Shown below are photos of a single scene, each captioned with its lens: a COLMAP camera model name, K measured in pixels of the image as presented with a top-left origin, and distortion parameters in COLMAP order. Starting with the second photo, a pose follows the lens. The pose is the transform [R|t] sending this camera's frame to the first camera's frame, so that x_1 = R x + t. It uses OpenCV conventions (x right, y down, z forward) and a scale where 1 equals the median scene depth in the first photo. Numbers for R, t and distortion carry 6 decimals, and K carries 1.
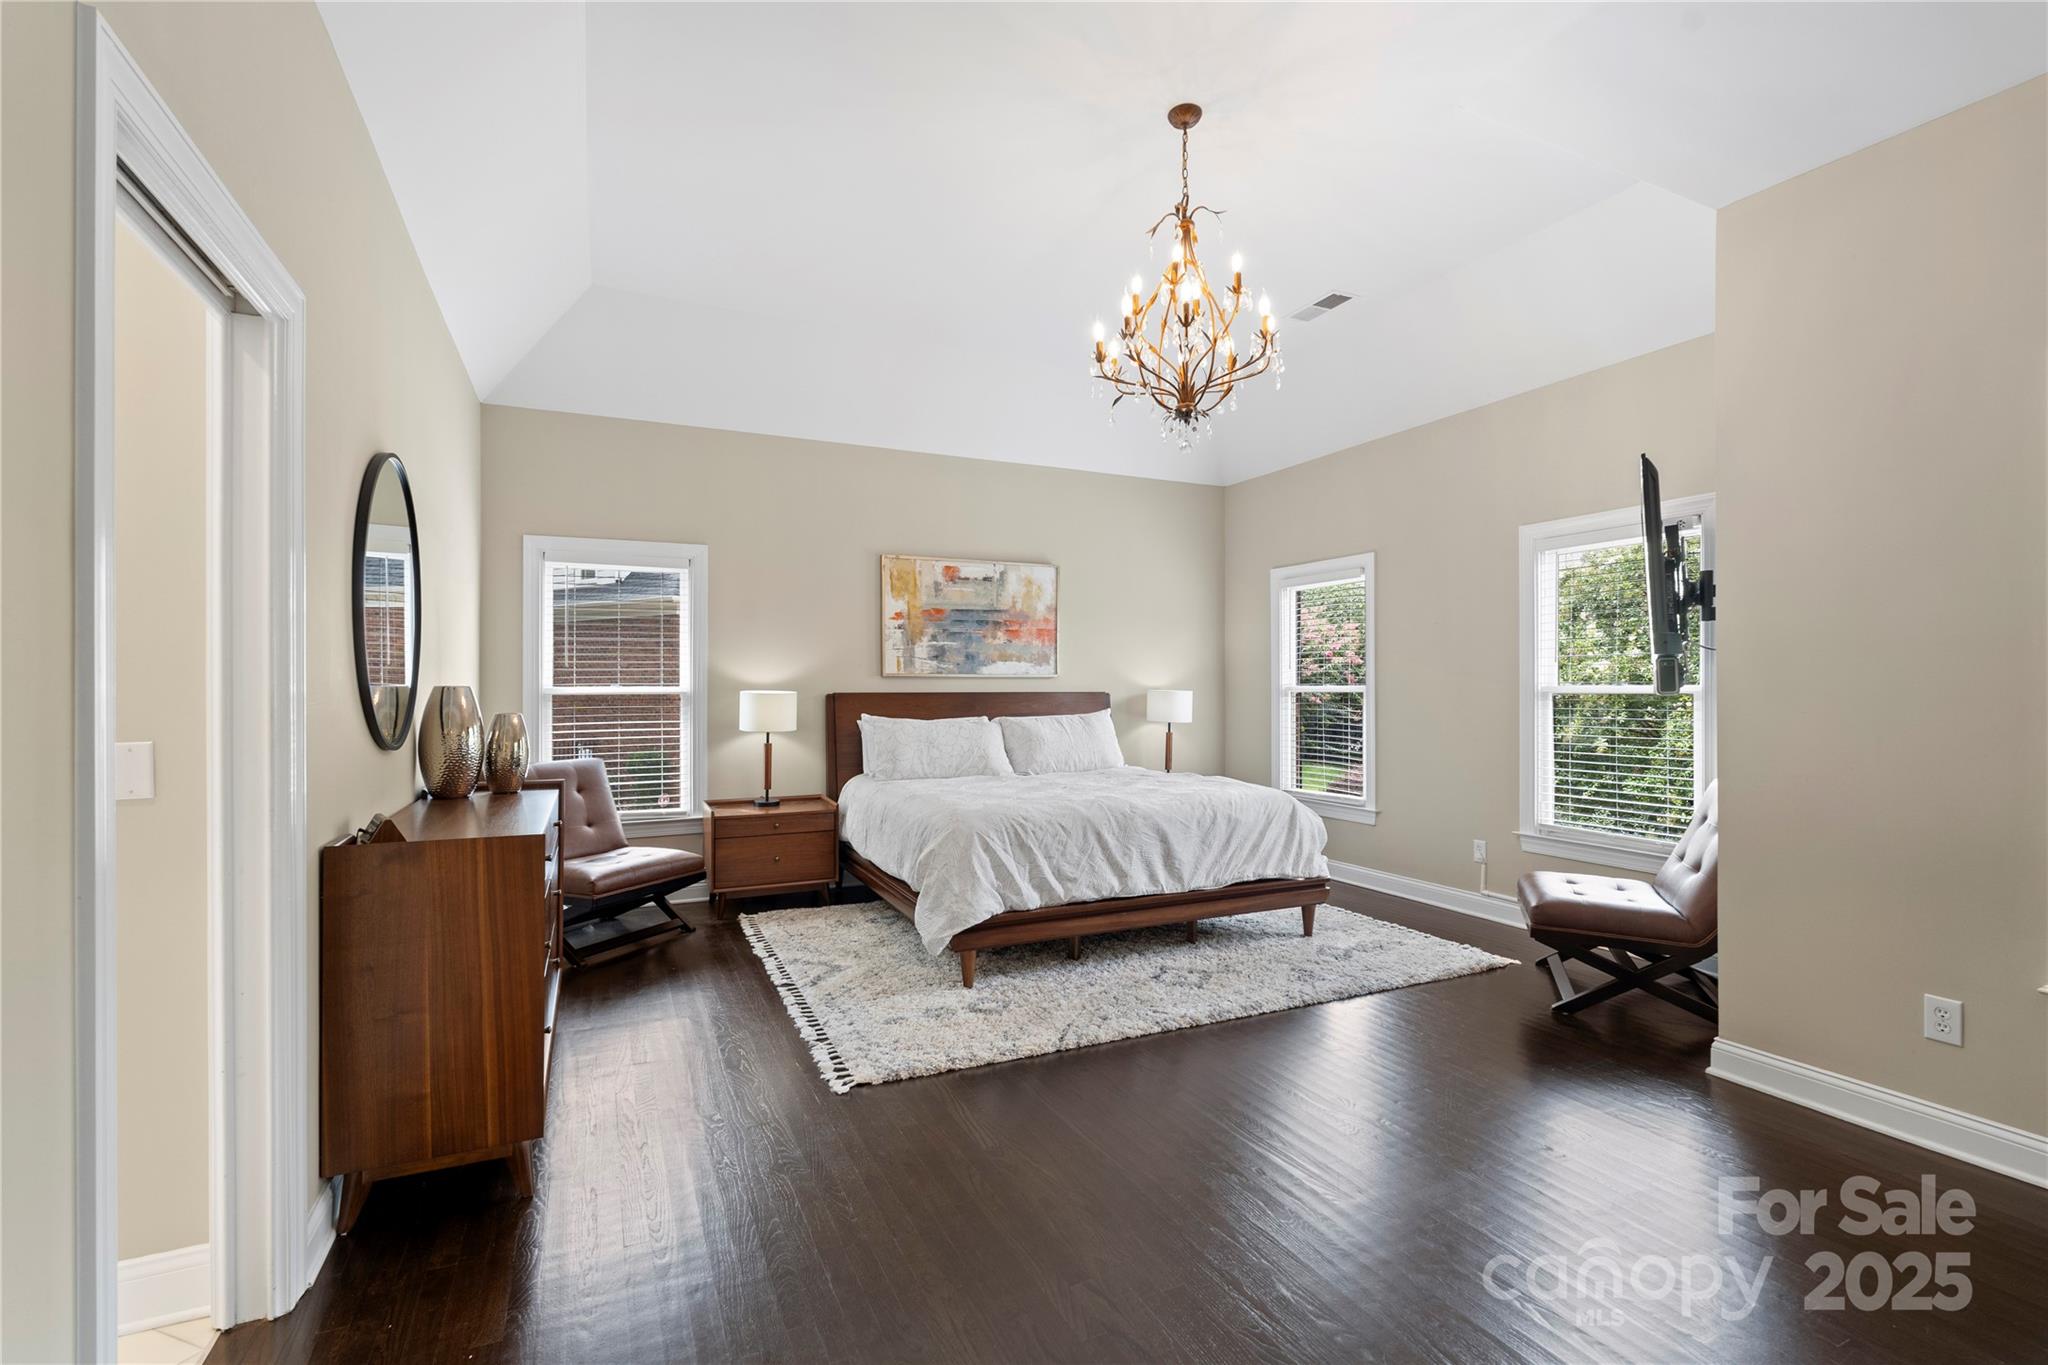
lens RADIAL K [[914.5, 0, 1029.6], [0, 914.5, 689.1], [0, 0, 1]] dist [-0.005126, 0.001355]
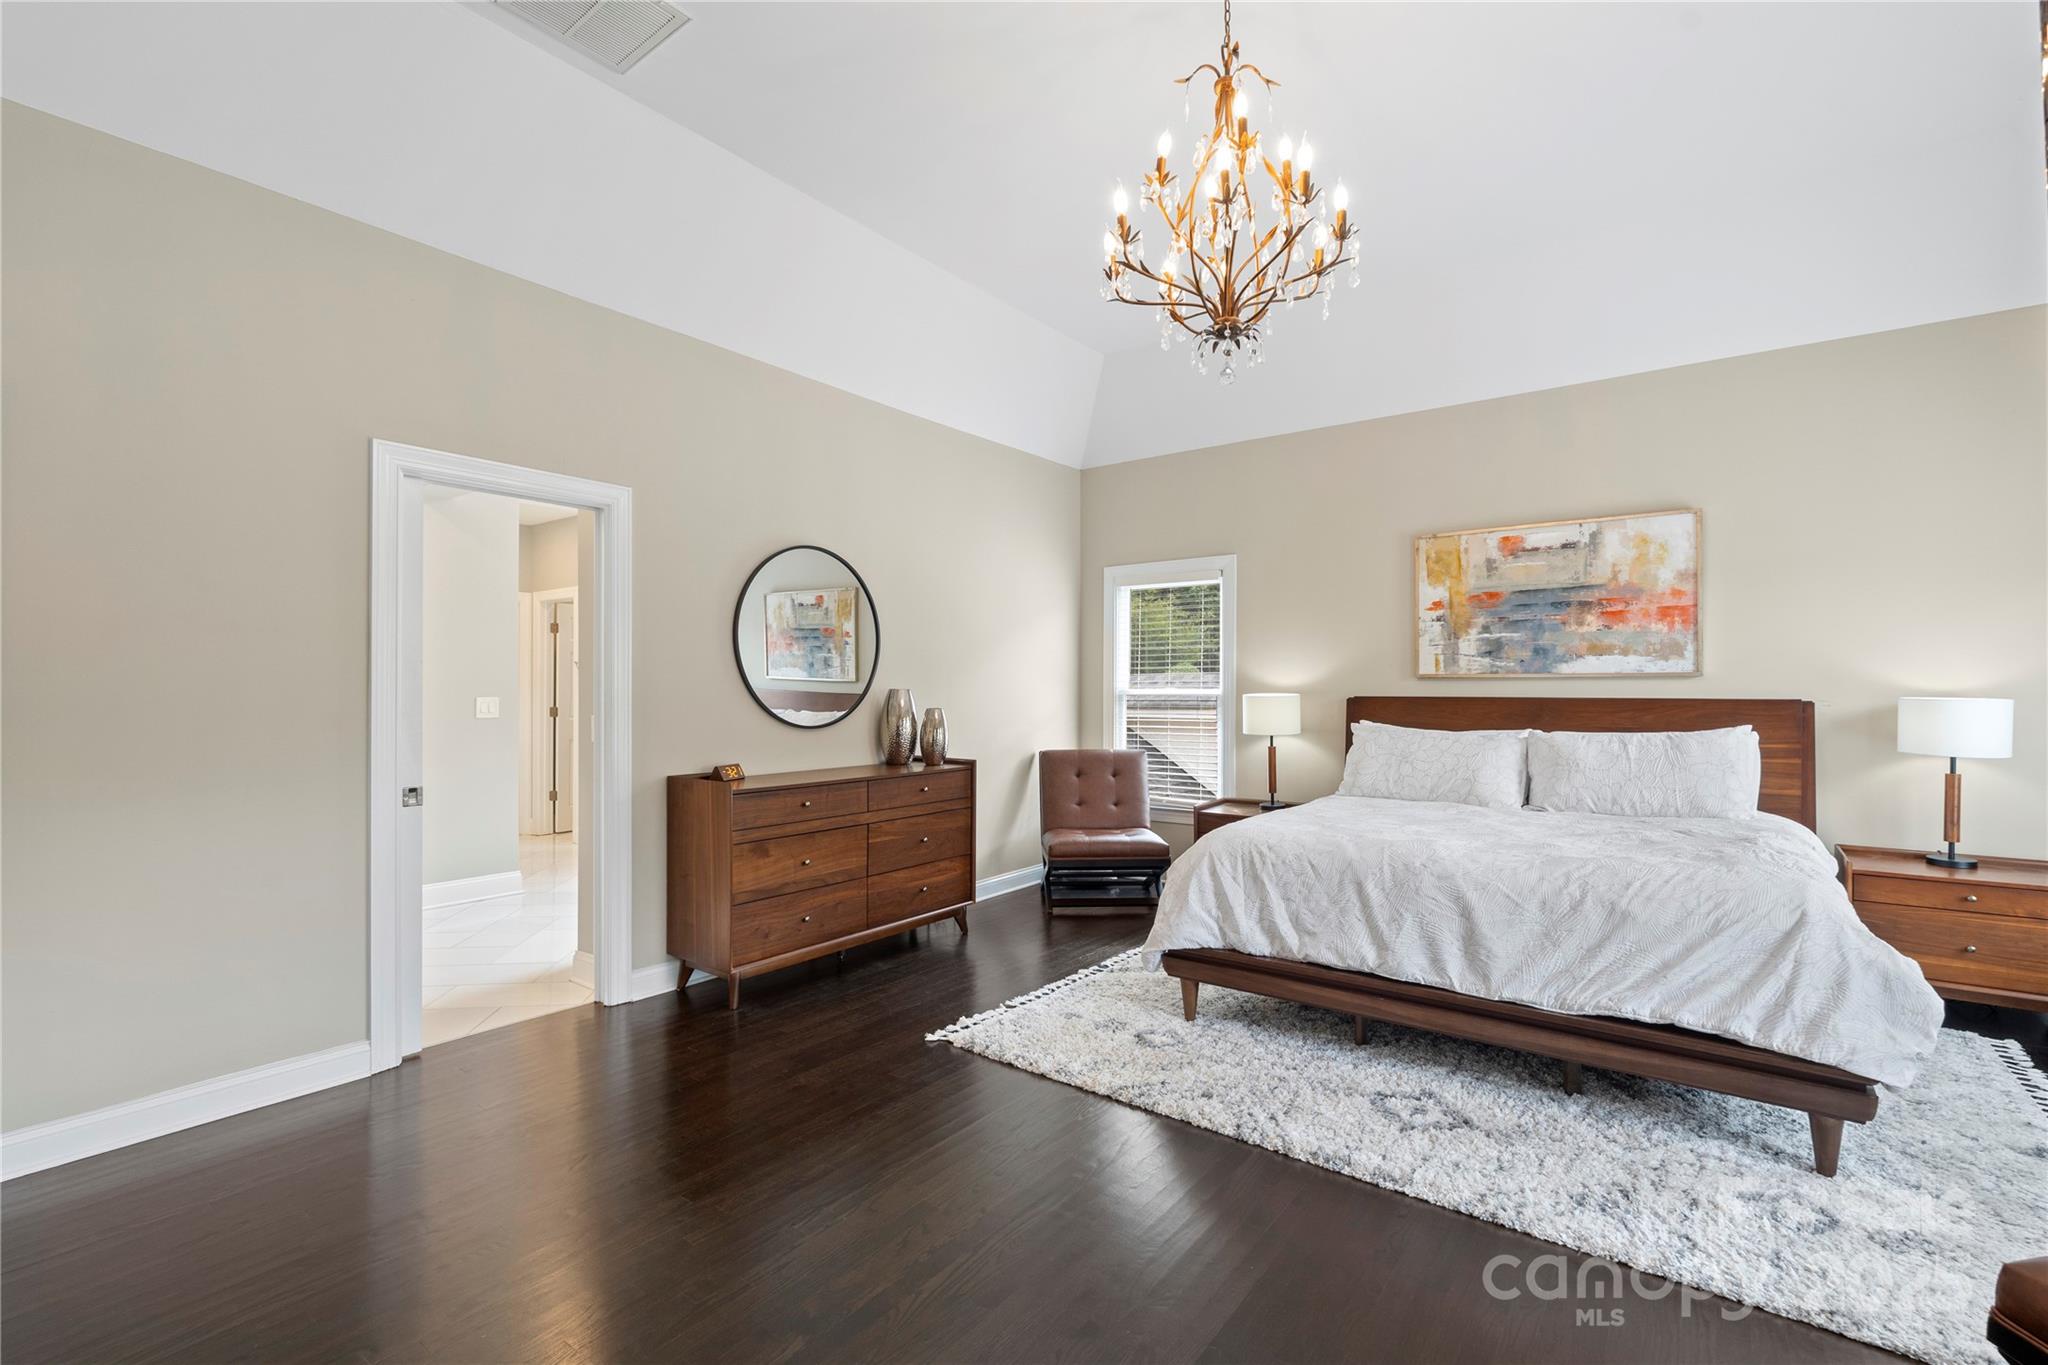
lens RADIAL K [[914.5, 0, 1022.9], [0, 914.5, 680.5], [0, 0, 1]] dist [-0.005126, 0.001355]
pose [[0.460283, -0.006585, -0.887748, 0.469892], [-0.003975, 0.999947, -0.009478, -0.001958], [0.887763, 0.007891, 0.460233, 0.303114]]
